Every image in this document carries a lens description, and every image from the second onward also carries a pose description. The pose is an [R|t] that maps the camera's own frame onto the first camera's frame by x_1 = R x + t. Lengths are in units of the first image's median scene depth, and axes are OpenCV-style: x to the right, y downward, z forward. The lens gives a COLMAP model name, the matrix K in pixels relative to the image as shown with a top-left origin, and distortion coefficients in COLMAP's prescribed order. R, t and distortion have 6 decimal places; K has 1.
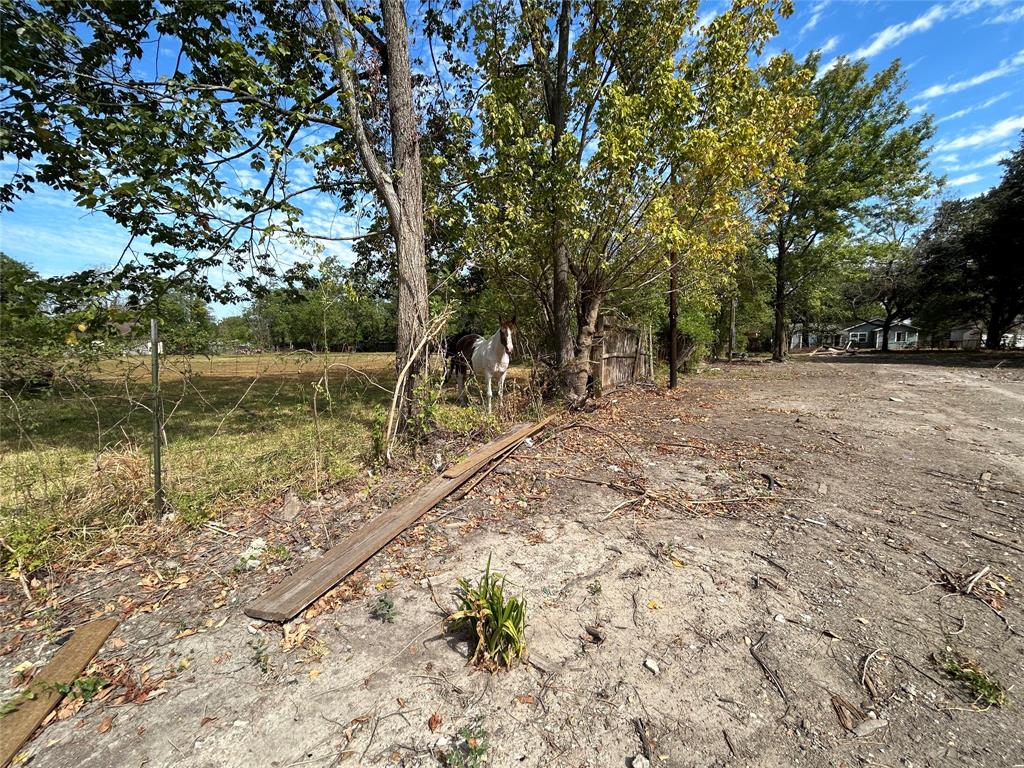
lens RADIAL K [[412.2, 0, 499.7], [0, 412.2, 389.7], [0, 0, 1]] dist [-0.001054, 0.000488]
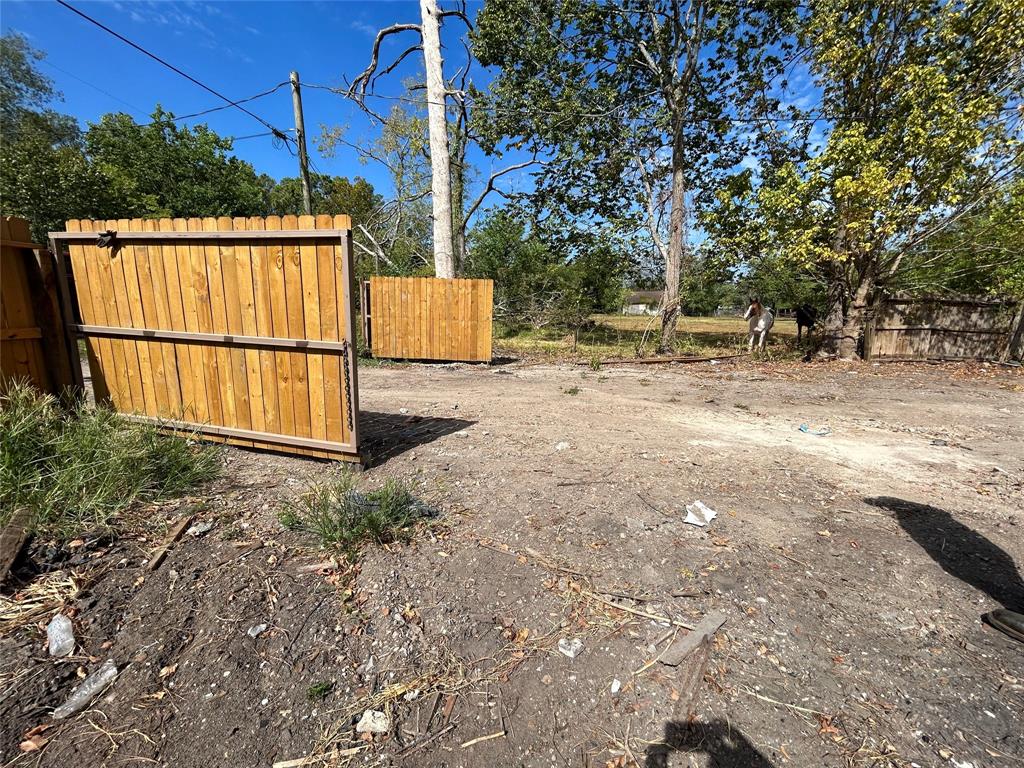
lens RADIAL K [[412.2, 0, 499.7], [0, 412.2, 389.7], [0, 0, 1]] dist [-0.001054, 0.000488]
pose [[0.440466, 0.190904, -0.877237, 0.615397], [-0.118282, 0.980952, 0.154084, 0.034148], [0.889943, 0.035892, 0.454656, -0.387078]]
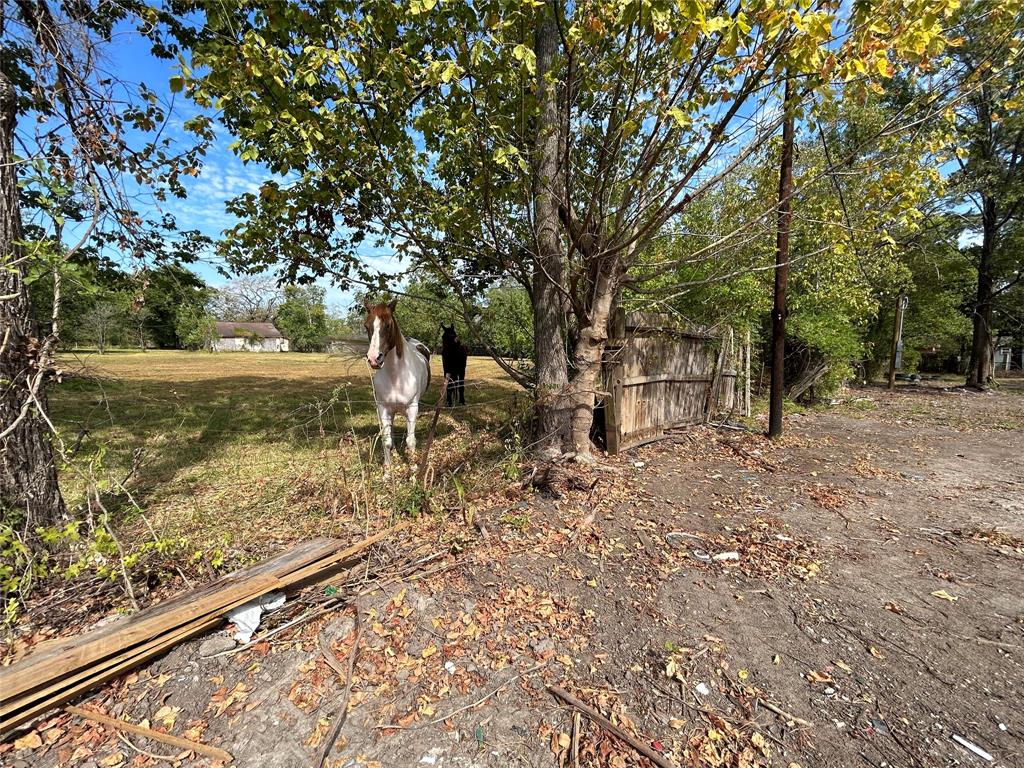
lens RADIAL K [[412.2, 0, 499.7], [0, 412.2, 389.7], [0, 0, 1]] dist [-0.001054, 0.000488]
pose [[0.967909, 0.051732, -0.245918, 0.159373], [-0.055434, 0.998429, -0.008149, -0.039732], [0.245110, 0.021520, 0.969256, 0.288633]]
